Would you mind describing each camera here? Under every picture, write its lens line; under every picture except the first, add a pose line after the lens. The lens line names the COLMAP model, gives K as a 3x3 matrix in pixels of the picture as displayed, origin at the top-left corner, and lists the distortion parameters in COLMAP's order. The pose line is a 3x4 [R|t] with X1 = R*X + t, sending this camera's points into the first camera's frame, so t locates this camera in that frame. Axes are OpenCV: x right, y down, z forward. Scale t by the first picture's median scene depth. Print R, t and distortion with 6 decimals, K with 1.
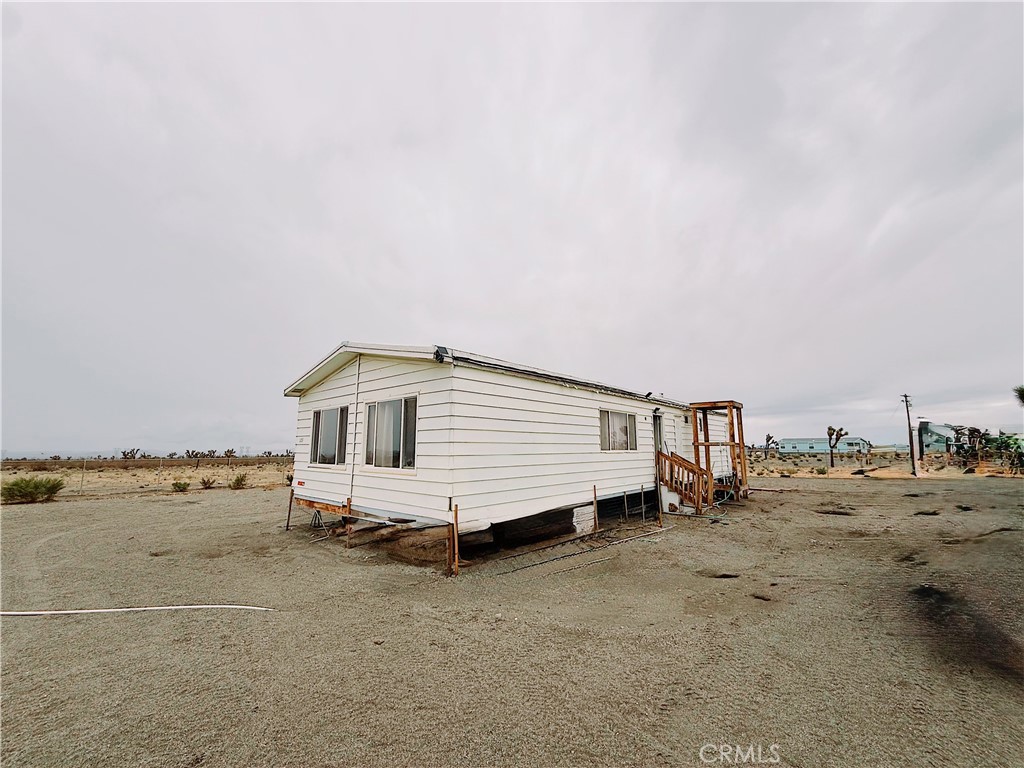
lens RADIAL K [[408.8, 0, 515.0], [0, 408.8, 386.4], [0, 0, 1]] dist [-0.000560, -0.000046]
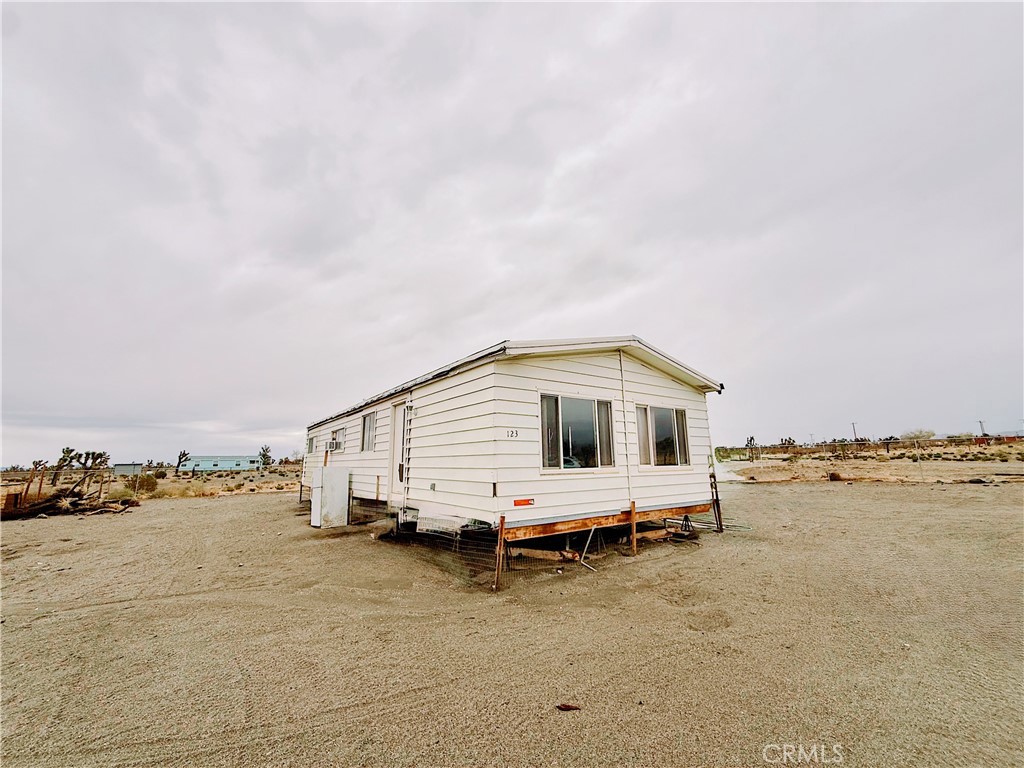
lens RADIAL K [[408.8, 0, 509.7], [0, 408.8, 384.6], [0, 0, 1]] dist [-0.000560, -0.000046]
pose [[0.214125, 0.181285, 0.959837, -1.311032], [-0.133345, 0.978853, -0.155129, 0.179813], [-0.967662, -0.094772, 0.233770, 0.999646]]
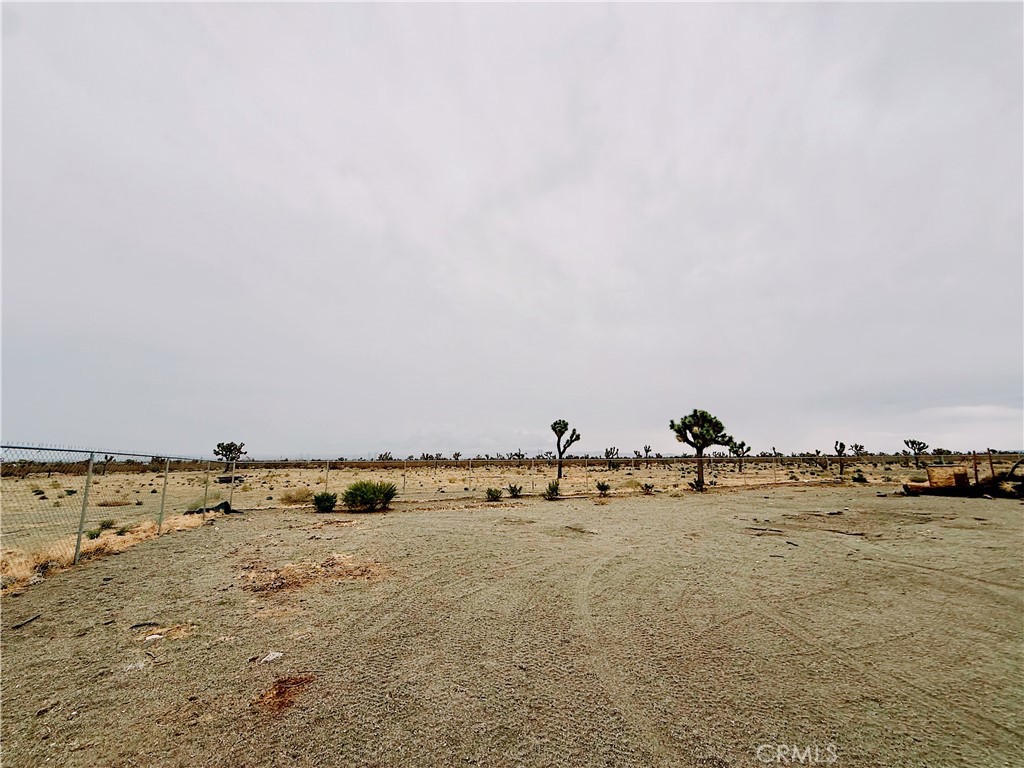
lens RADIAL K [[408.8, 0, 509.2], [0, 408.8, 381.9], [0, 0, 1]] dist [-0.000560, -0.000046]
pose [[0.907060, -0.071432, -0.414898, -1.098705], [0.062615, 0.997430, -0.034834, 0.137287], [0.416320, 0.005618, 0.909201, 0.702395]]
